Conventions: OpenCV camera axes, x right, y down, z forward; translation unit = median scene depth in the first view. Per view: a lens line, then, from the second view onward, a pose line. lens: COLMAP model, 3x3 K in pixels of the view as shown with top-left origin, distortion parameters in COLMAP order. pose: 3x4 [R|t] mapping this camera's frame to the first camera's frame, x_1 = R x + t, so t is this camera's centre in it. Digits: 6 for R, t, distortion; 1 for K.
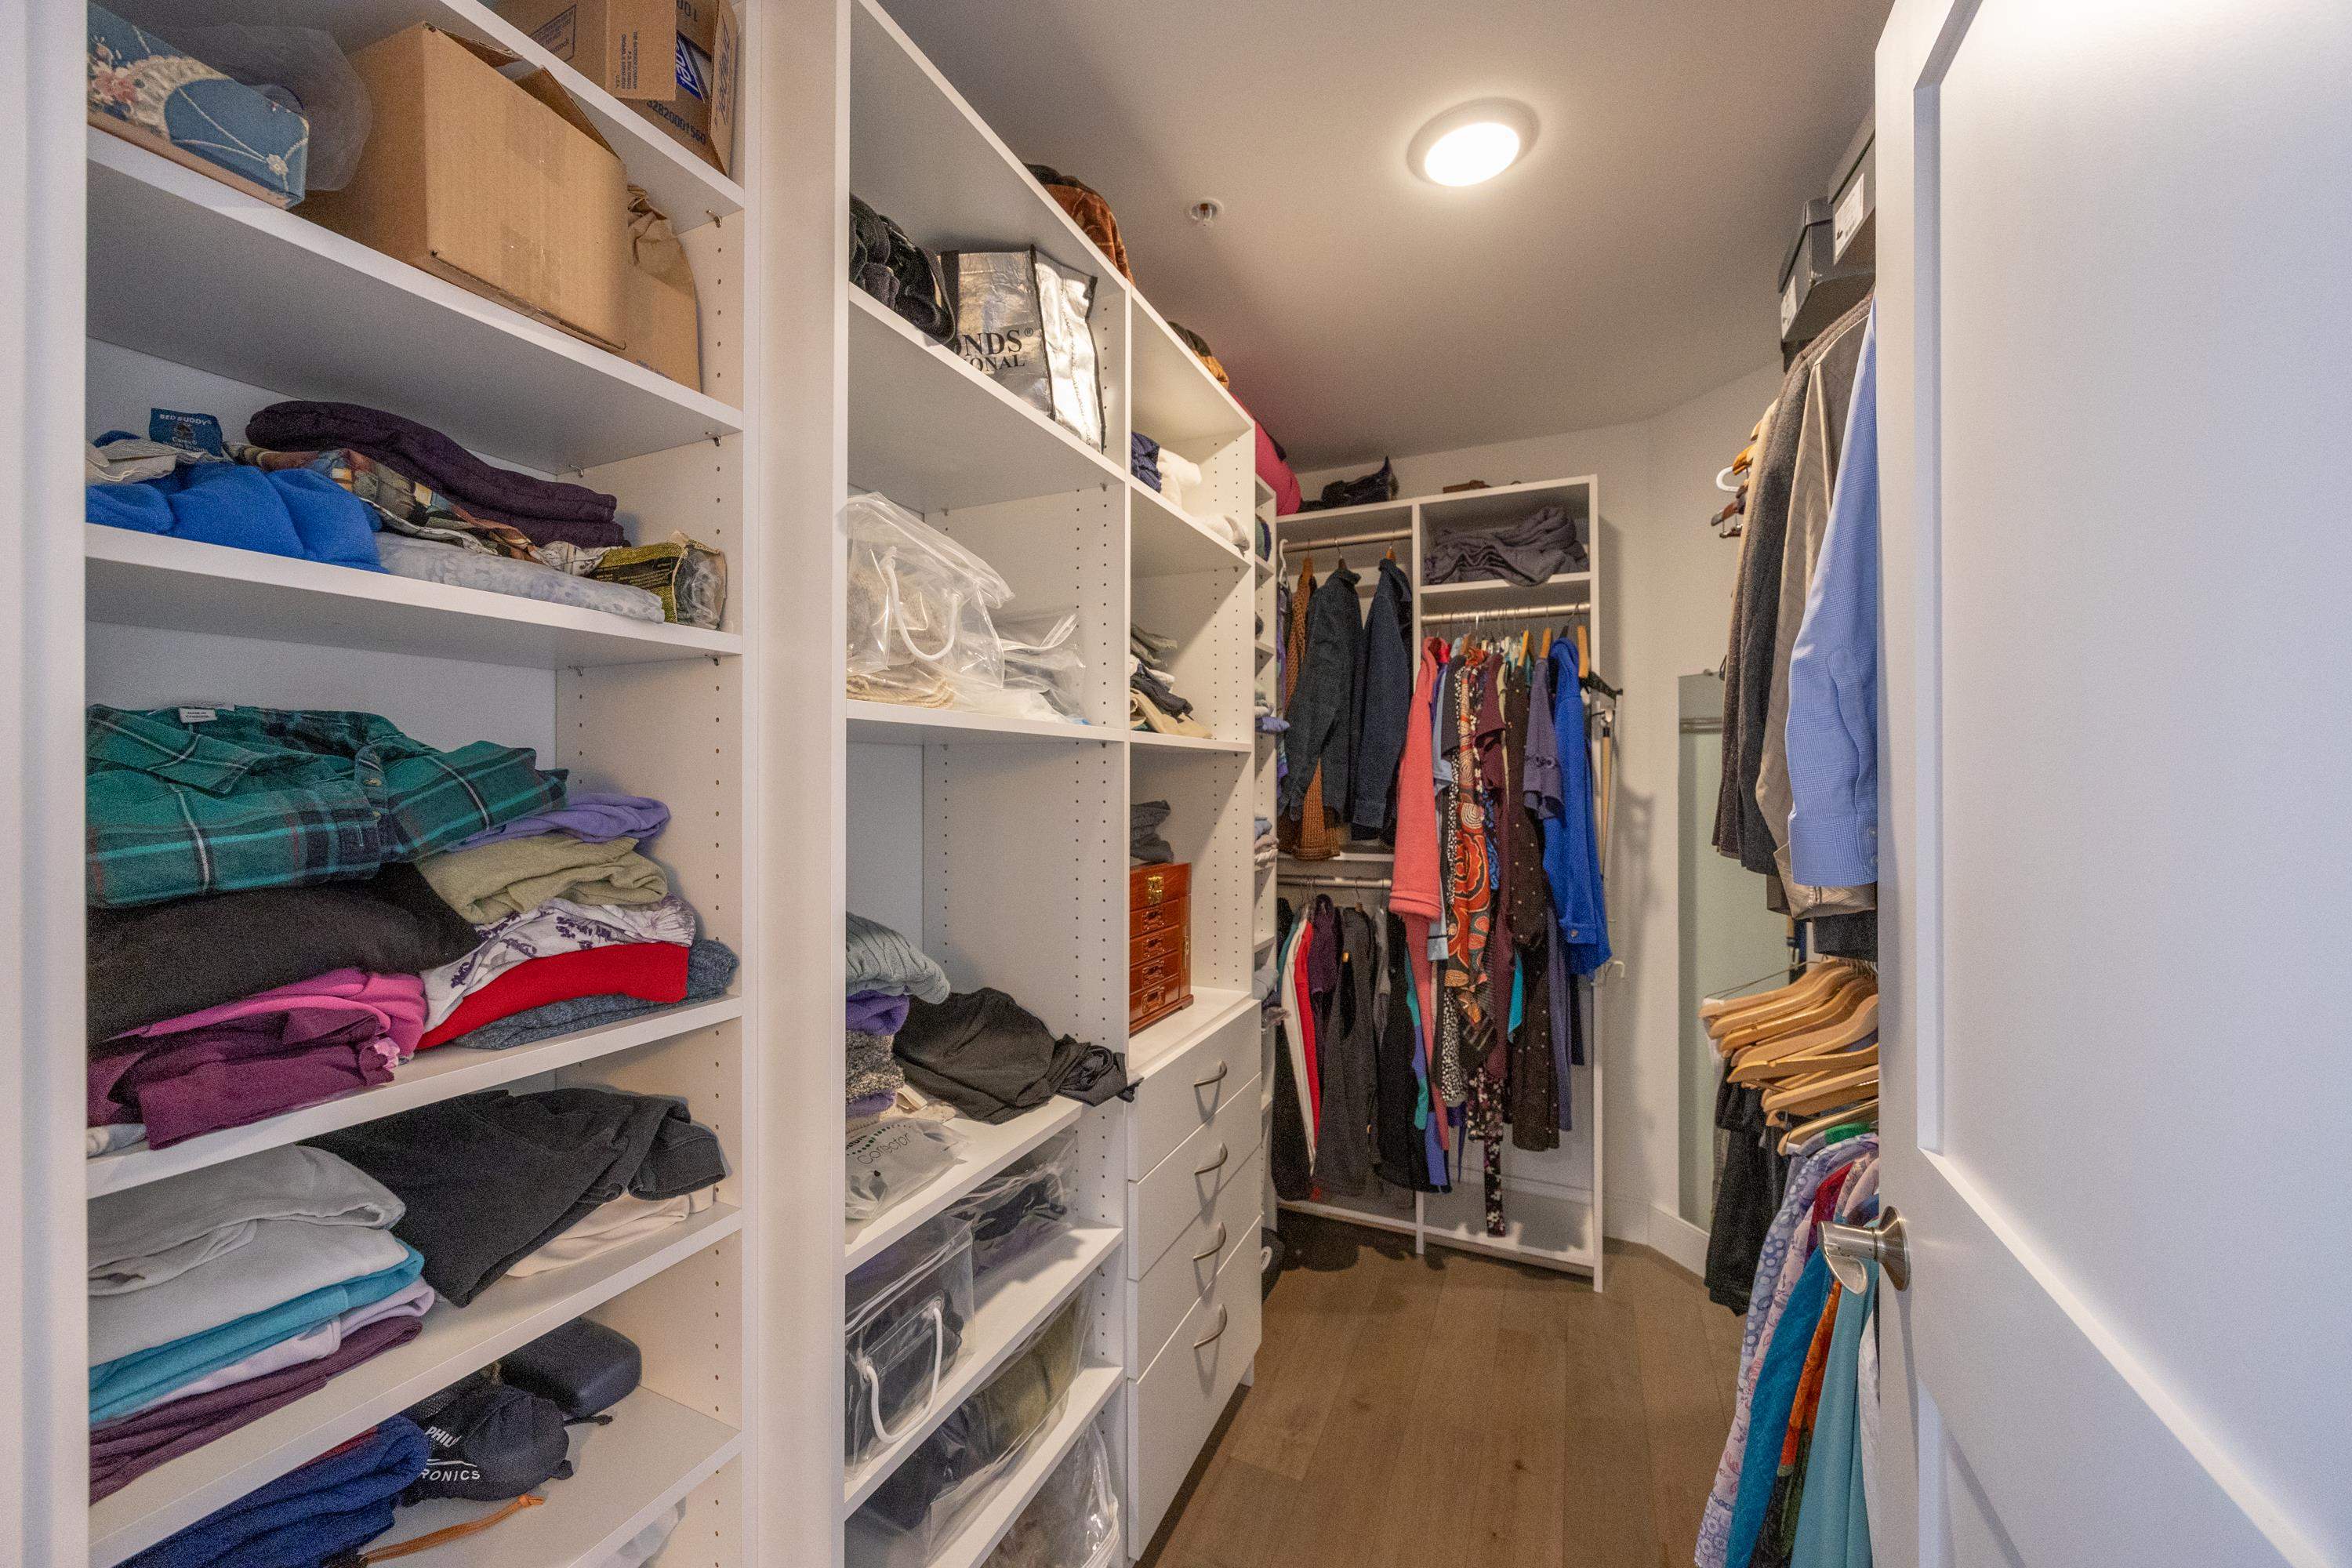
lens RADIAL K [[892.5, 0, 1175.7], [0, 892.5, 779.7], [0, 0, 1]] dist [-0.001588, -0.000190]
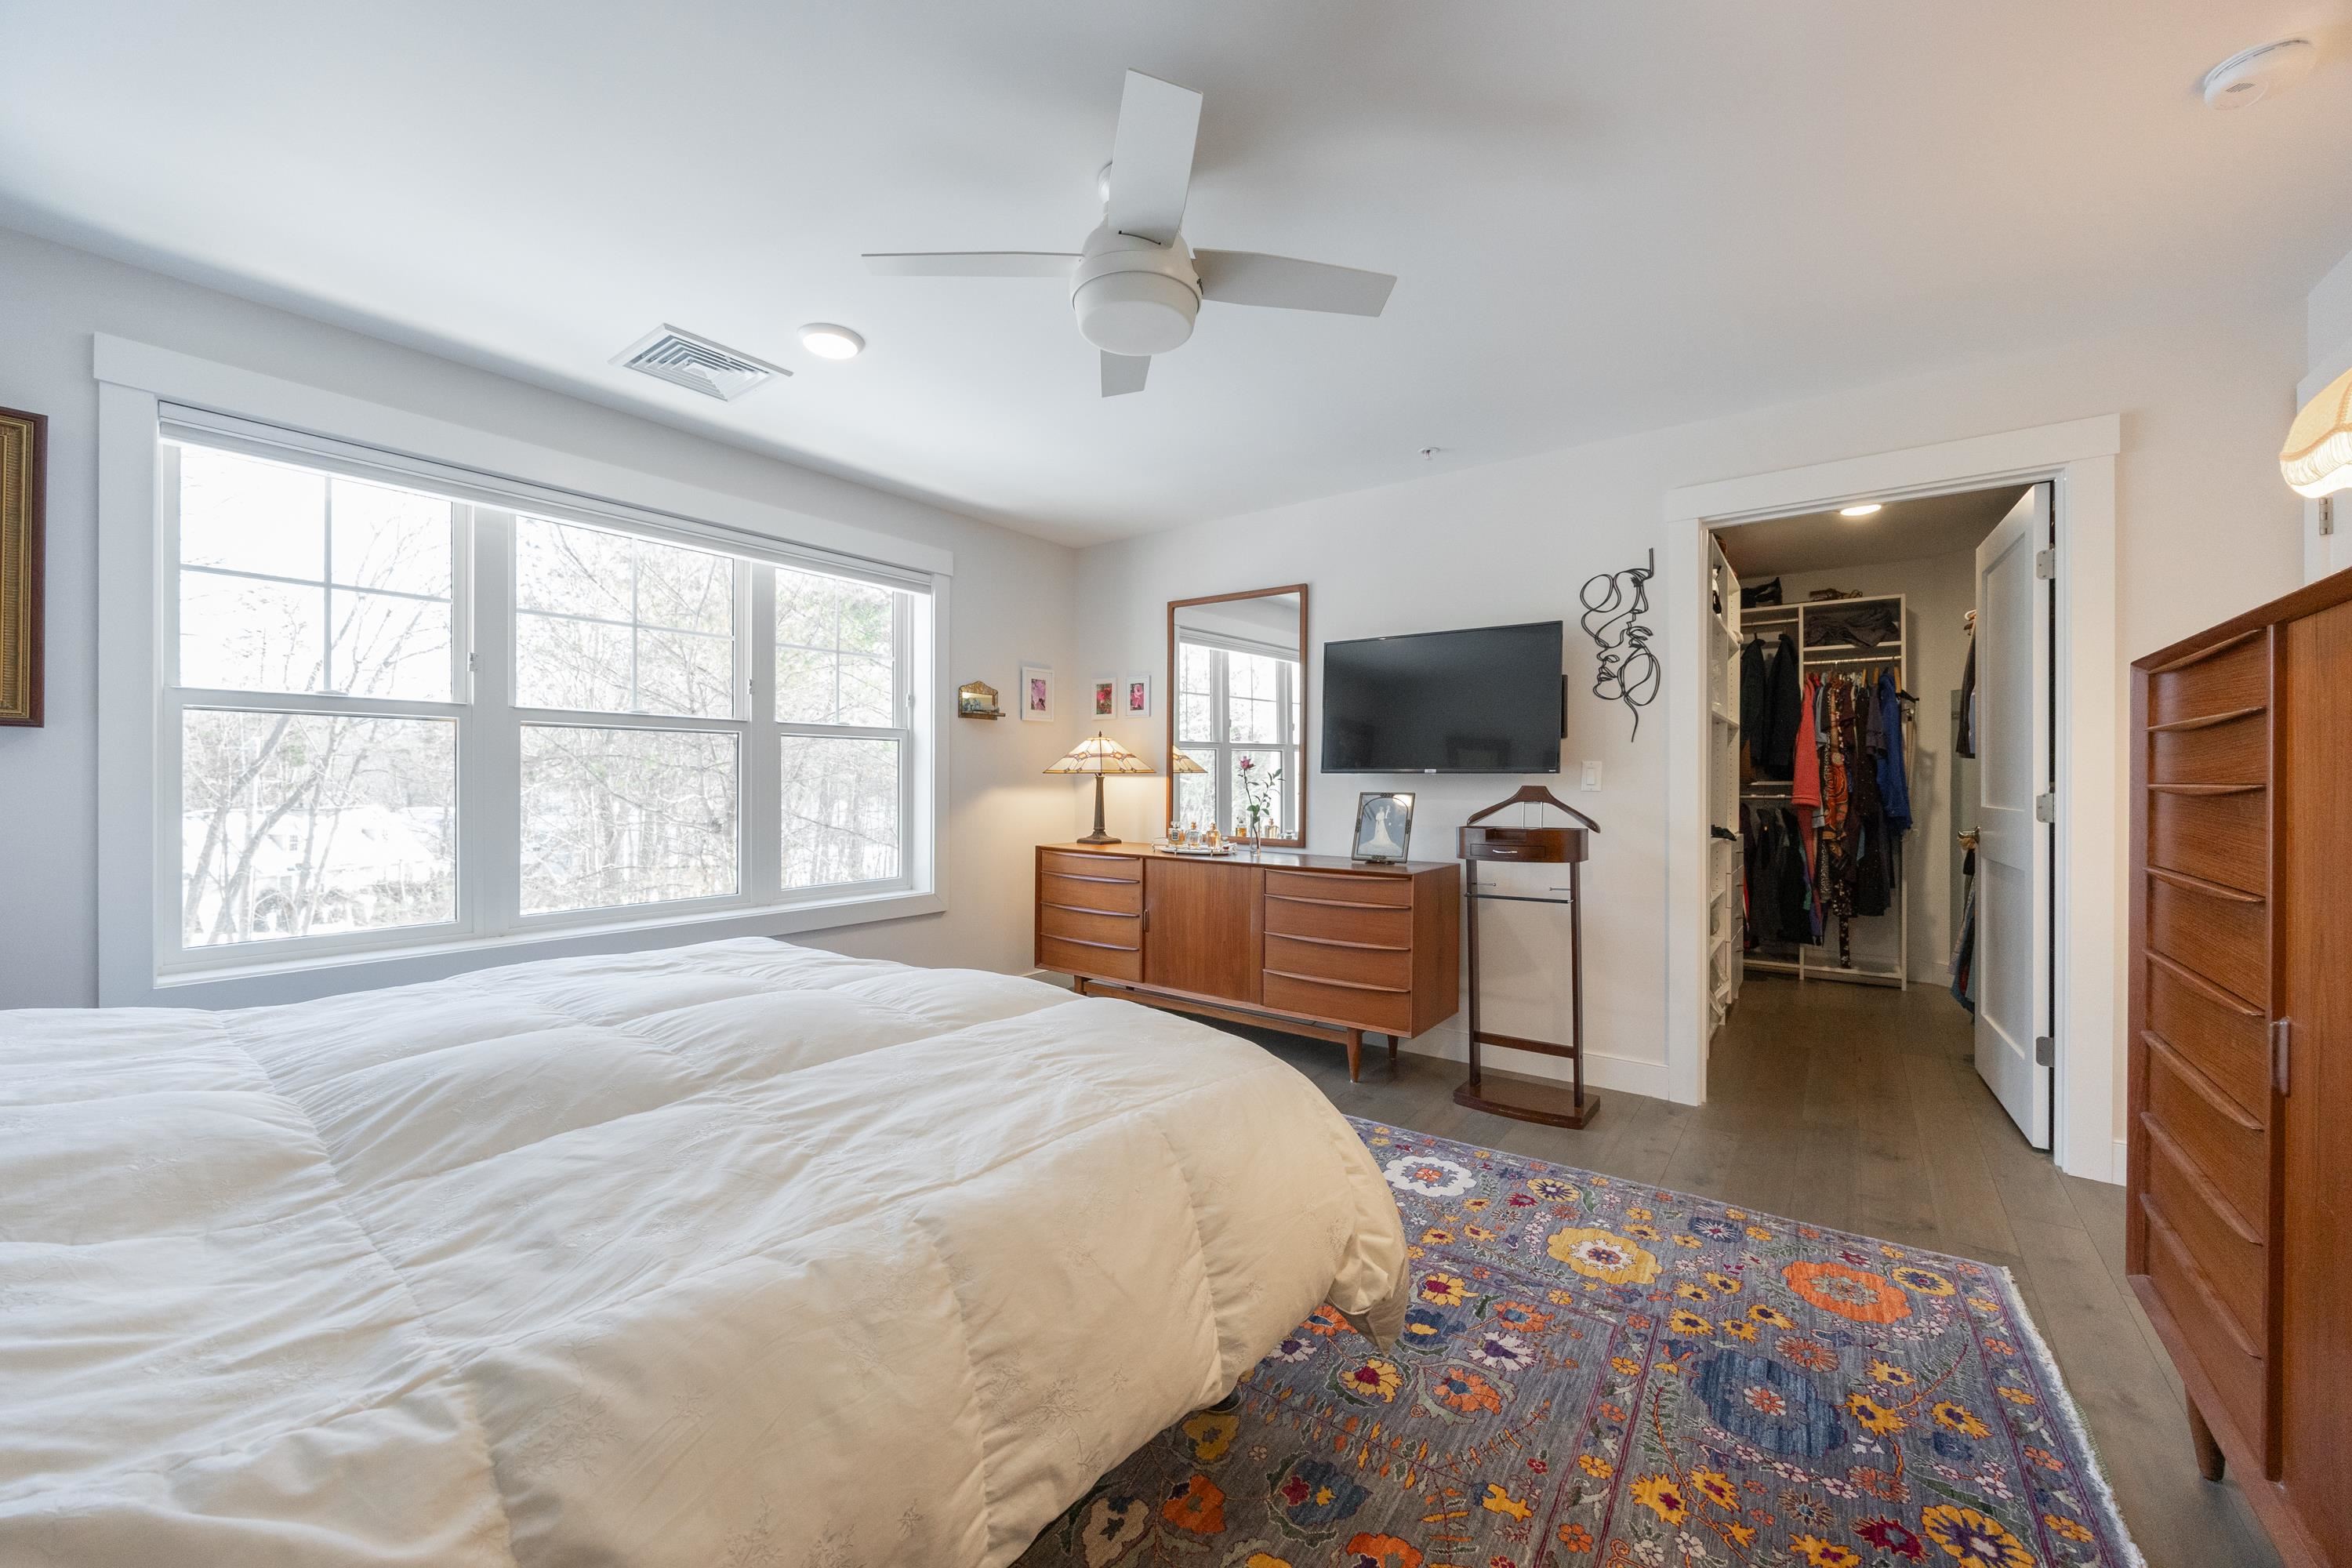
lens RADIAL K [[905.9, 0, 1169.6], [0, 905.9, 778.0], [0, 0, 1]] dist [-0.002319, -0.000302]
pose [[0.977384, 0.003392, -0.211443, -0.739216], [-0.003581, 0.999993, -0.000510, 0.089816], [0.211440, 0.001256, 0.977390, -1.389435]]
